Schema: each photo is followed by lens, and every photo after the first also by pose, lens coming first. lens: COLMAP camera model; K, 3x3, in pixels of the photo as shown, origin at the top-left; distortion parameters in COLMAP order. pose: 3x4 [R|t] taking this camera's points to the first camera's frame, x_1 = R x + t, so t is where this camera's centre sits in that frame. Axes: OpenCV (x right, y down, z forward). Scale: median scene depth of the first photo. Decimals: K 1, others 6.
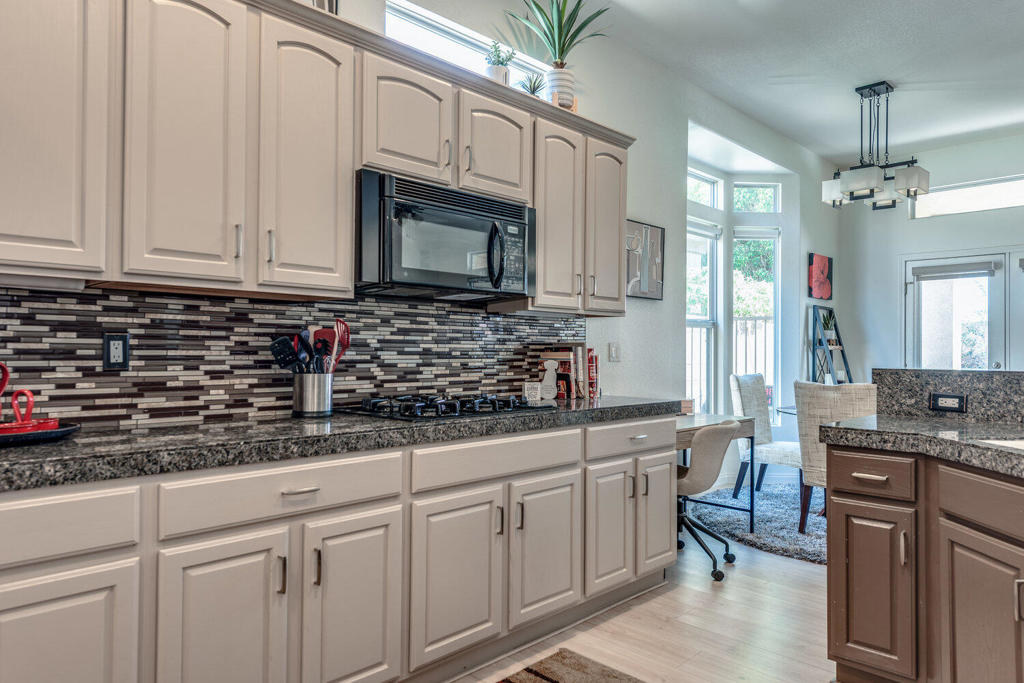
lens RADIAL K [[665.3, 0, 514.5], [0, 665.3, 343.1], [0, 0, 1]] dist [0.018762, -0.013754]
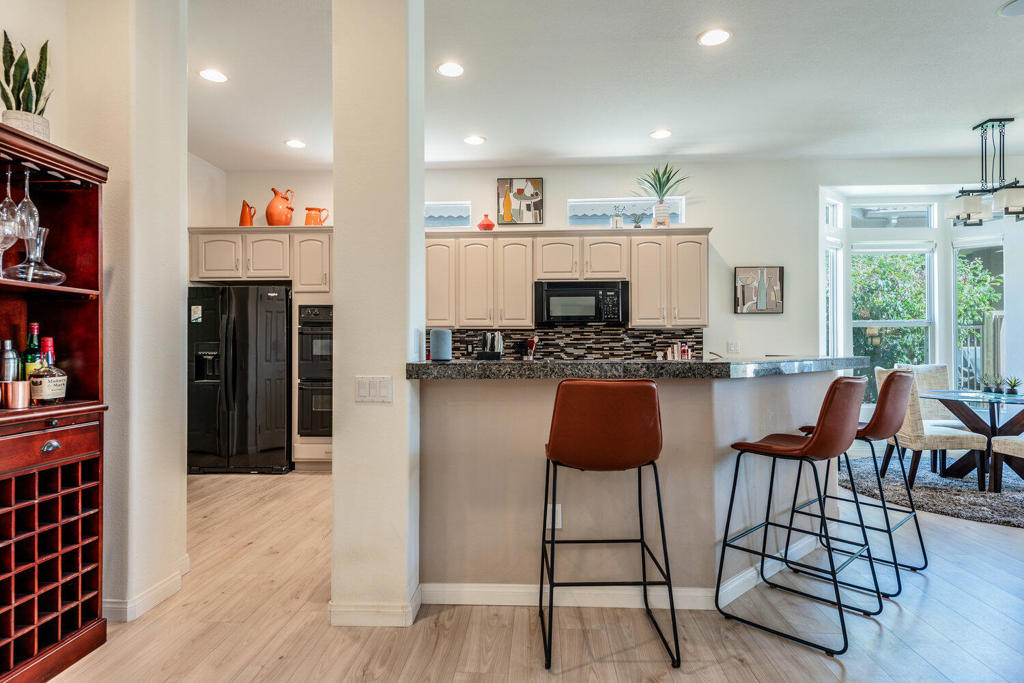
lens RADIAL K [[589.6, 0, 511.2], [0, 589.6, 346.9], [0, 0, 1]] dist [0.001028, -0.000081]
pose [[0.664067, -0.019434, -0.747420, 1.200182], [0.015118, 0.999807, -0.012564, 0.031192], [0.747520, -0.002956, 0.664233, -0.551949]]
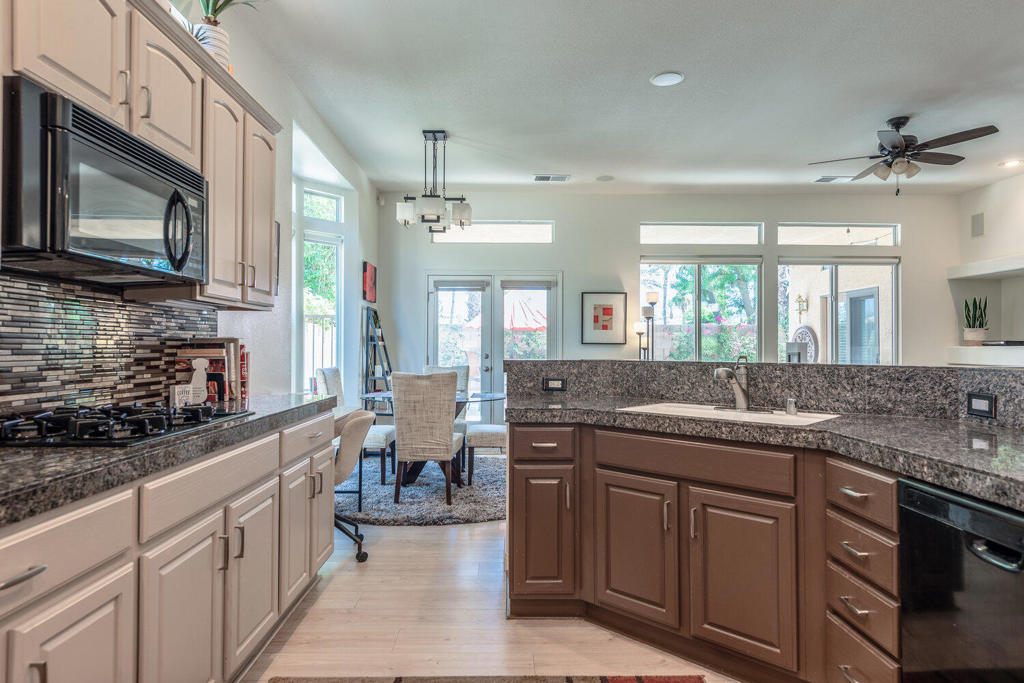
lens RADIAL K [[600.4, 0, 512.8], [0, 600.4, 343.1], [0, 0, 1]] dist [0.013852, -0.007334]
pose [[0.705824, -0.000015, 0.708387, -0.240460], [-0.005059, 0.999974, 0.005062, -0.000347], [-0.708369, -0.007156, 0.705806, 0.174483]]
